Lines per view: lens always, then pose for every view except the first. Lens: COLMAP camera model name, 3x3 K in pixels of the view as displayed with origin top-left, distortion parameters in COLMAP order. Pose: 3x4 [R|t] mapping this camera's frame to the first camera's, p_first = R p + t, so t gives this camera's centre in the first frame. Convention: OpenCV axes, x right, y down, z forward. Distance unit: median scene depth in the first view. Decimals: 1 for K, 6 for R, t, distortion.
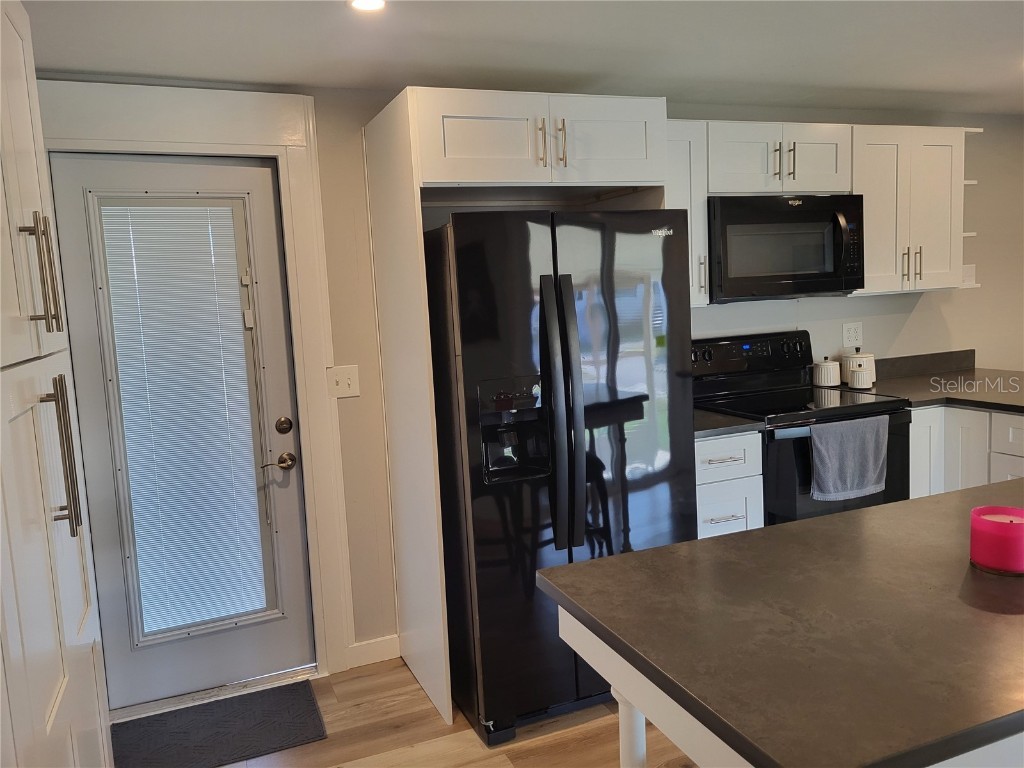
lens RADIAL K [[779.0, 0, 507.1], [0, 779.0, 377.4], [0, 0, 1]] dist [0.061534, -0.055340]
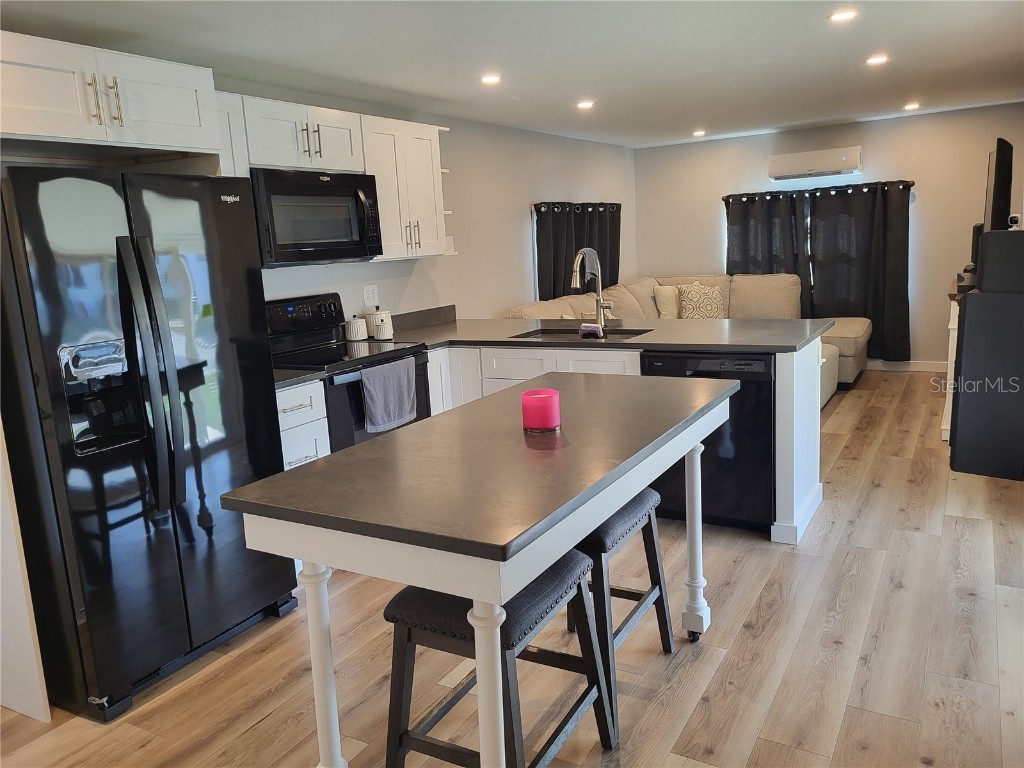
lens RADIAL K [[779.0, 0, 509.5], [0, 779.0, 383.3], [0, 0, 1]] dist [0.061534, -0.055340]
pose [[0.792462, -0.105443, 0.600738, -0.132743], [0.084285, 0.994425, 0.063359, 0.023102], [-0.604070, 0.000423, 0.796931, -0.065884]]
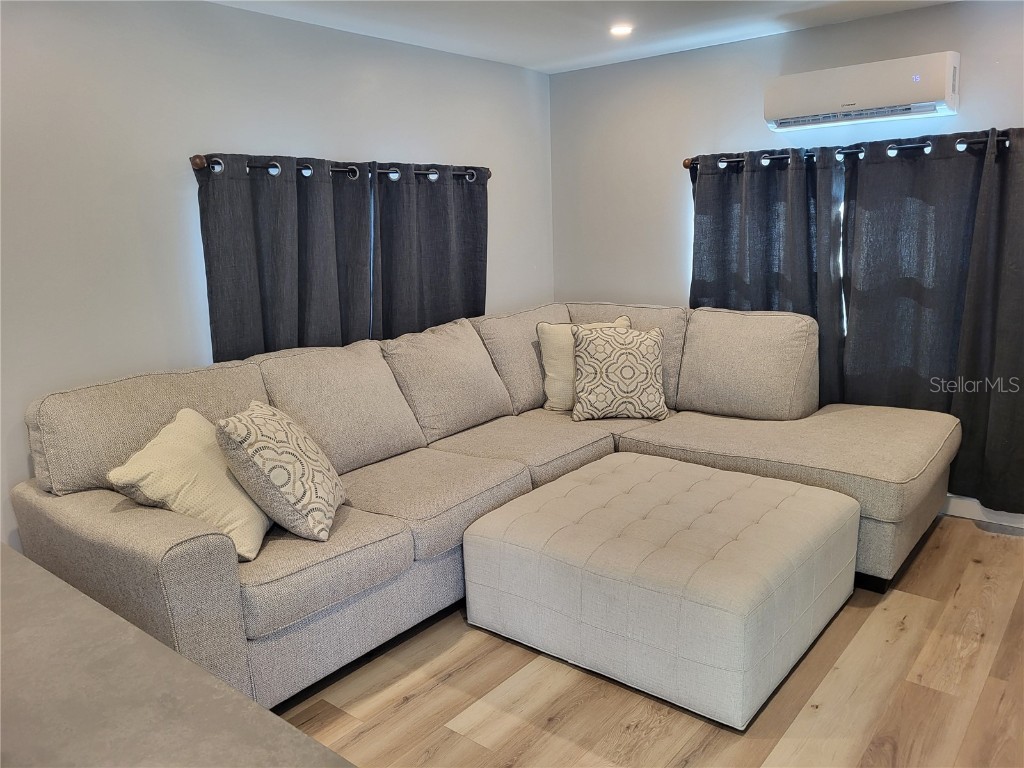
lens RADIAL K [[779.0, 0, 521.7], [0, 779.0, 373.9], [0, 0, 1]] dist [0.061534, -0.055340]
pose [[0.873100, -0.069842, 0.482514, 0.437117], [0.038972, 0.996517, 0.073722, -0.035135], [-0.485982, -0.045562, 0.872780, 0.191361]]
